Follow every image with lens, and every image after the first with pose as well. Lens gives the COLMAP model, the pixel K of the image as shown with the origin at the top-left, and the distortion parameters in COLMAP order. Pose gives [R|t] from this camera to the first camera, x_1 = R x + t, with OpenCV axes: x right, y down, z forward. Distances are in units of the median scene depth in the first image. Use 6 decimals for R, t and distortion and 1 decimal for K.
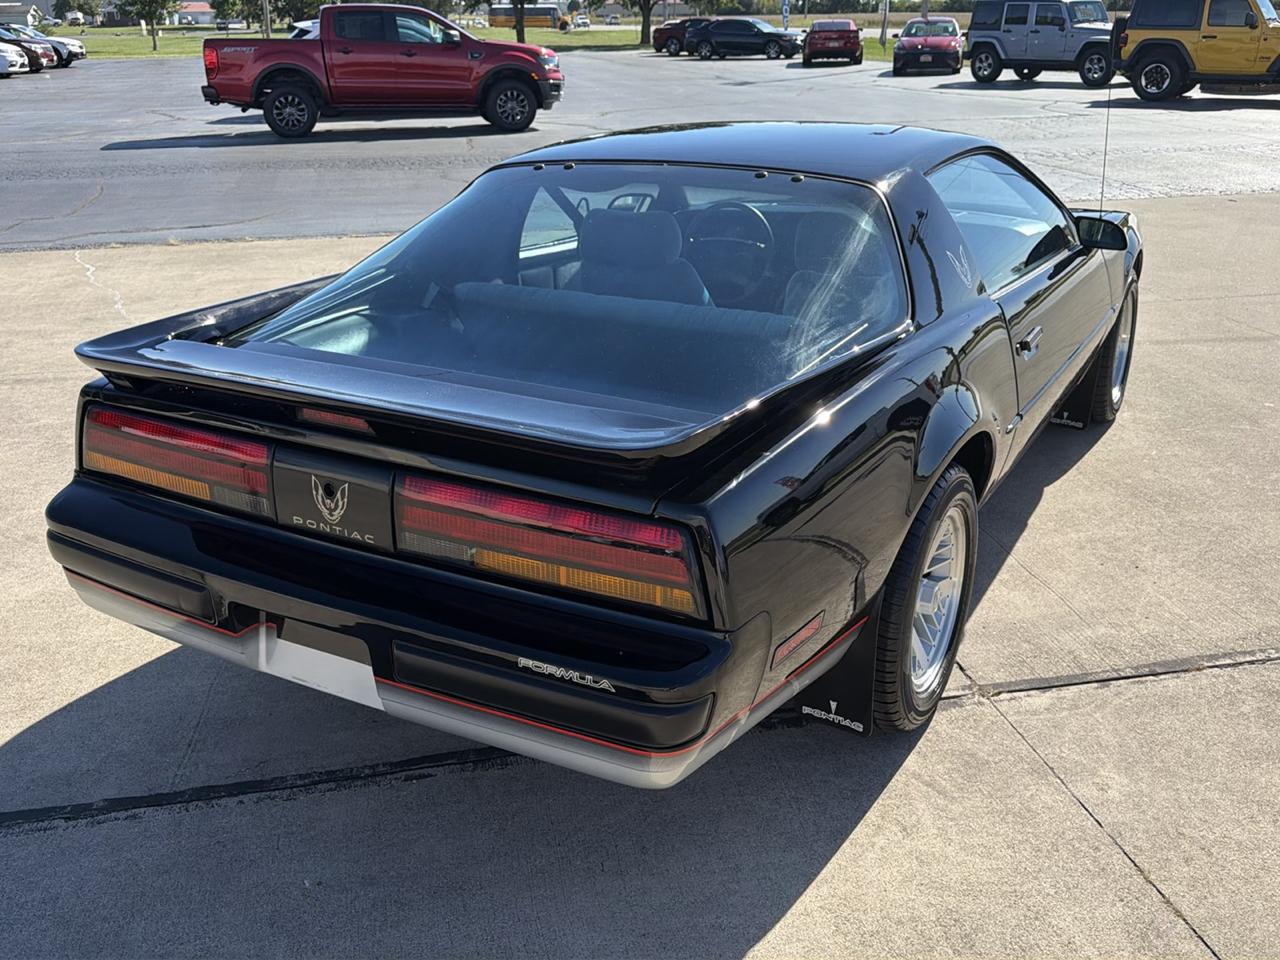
lens RADIAL K [[1149.2, 0, 639.3], [0, 1149.2, 490.4], [0, 0, 1]] dist [0.078067, -0.139715]
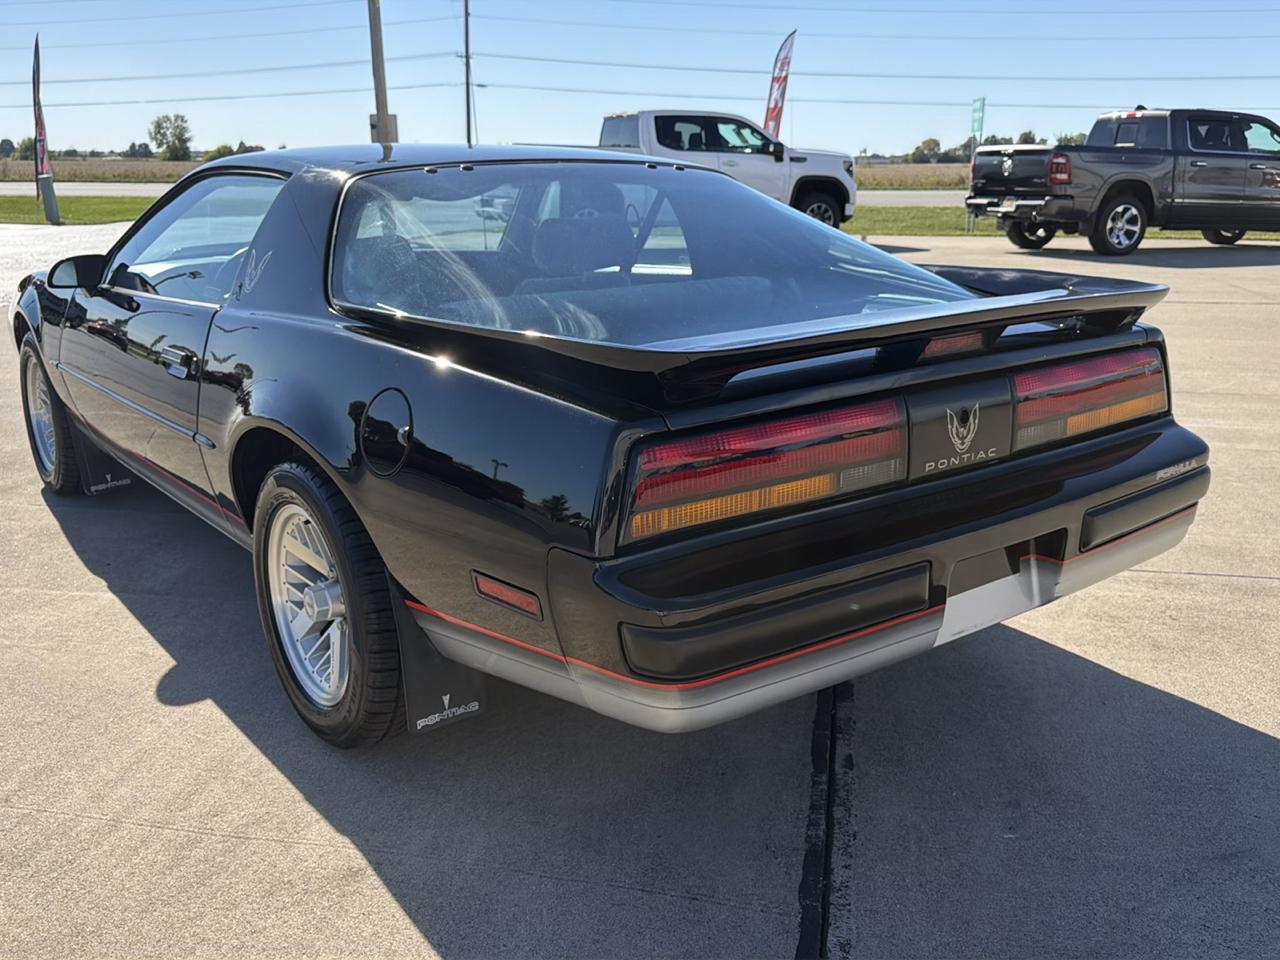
lens RADIAL K [[1148.3, 0, 638.7], [0, 1148.3, 492.9], [0, 0, 1]] dist [0.100927, -0.196340]
pose [[0.379299, -0.237739, 0.894211, -0.989079], [0.341422, 0.934189, 0.103546, -0.106491], [-0.859979, 0.266028, 0.435506, 0.641326]]
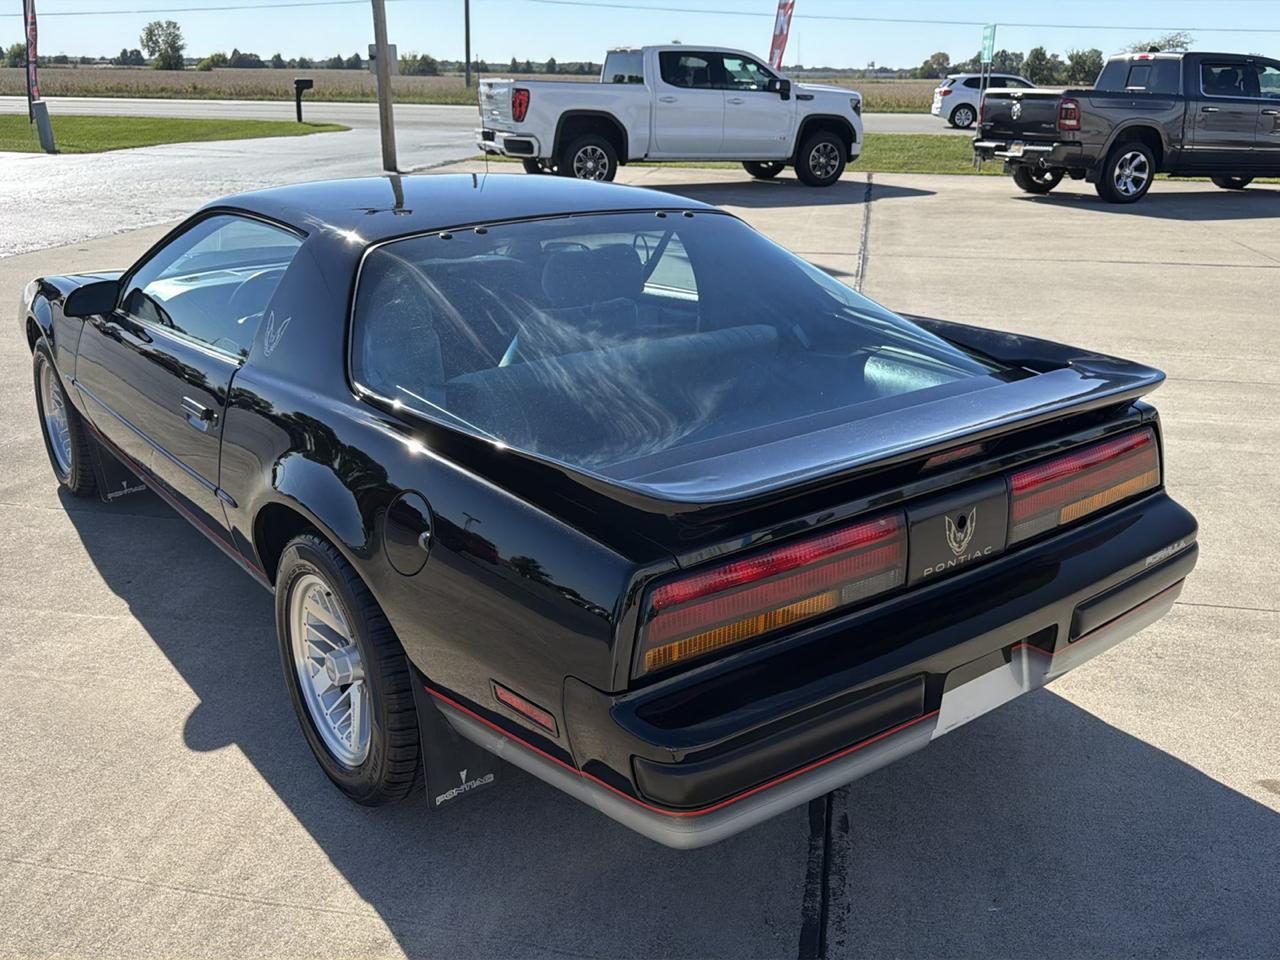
lens RADIAL K [[1149.2, 0, 639.3], [0, 1149.2, 490.4], [0, 0, 1]] dist [0.078067, -0.139715]
pose [[0.380509, -0.293872, 0.876842, -0.987915], [0.332578, 0.928214, 0.166765, -0.228321], [-0.862905, 0.228163, 0.450929, 0.603619]]
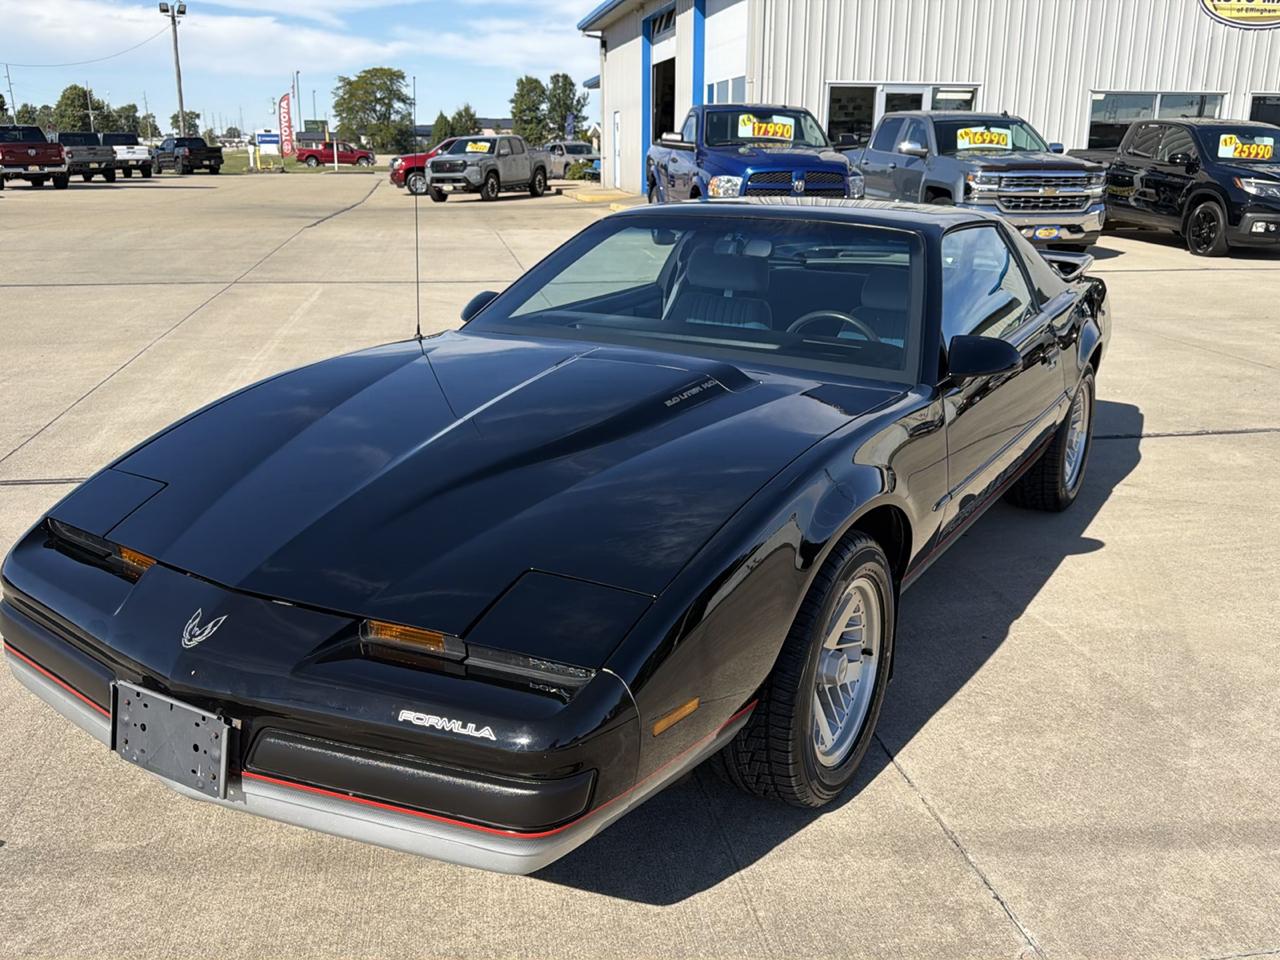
lens RADIAL K [[1143.0, 0, 638.9], [0, 1143.0, 487.9], [0, 0, 1]] dist [0.115756, -0.203315]
pose [[-0.999918, 0.005564, 0.011529, 0.331035], [0.011551, 0.780412, 0.625158, -1.051684], [-0.005519, 0.625240, -0.780413, 2.684546]]
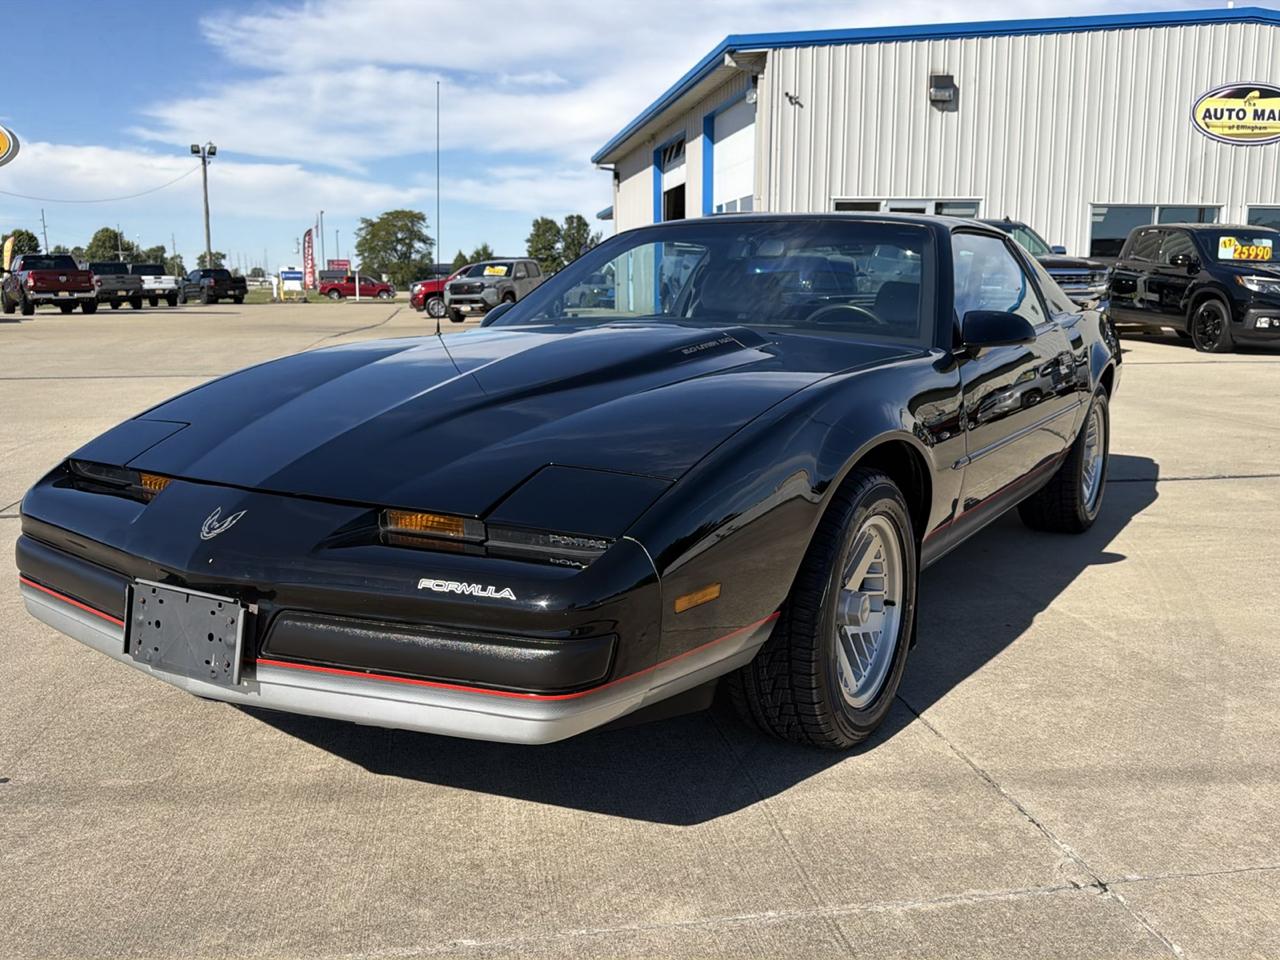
lens RADIAL K [[1138.7, 0, 639.5], [0, 1138.7, 489.2], [0, 0, 1]] dist [0.164881, -0.333812]
pose [[-0.999708, 0.011674, 0.021150, 0.337137], [0.021177, 0.844762, 0.534722, -0.921855], [-0.011625, 0.535014, -0.844763, 2.777497]]
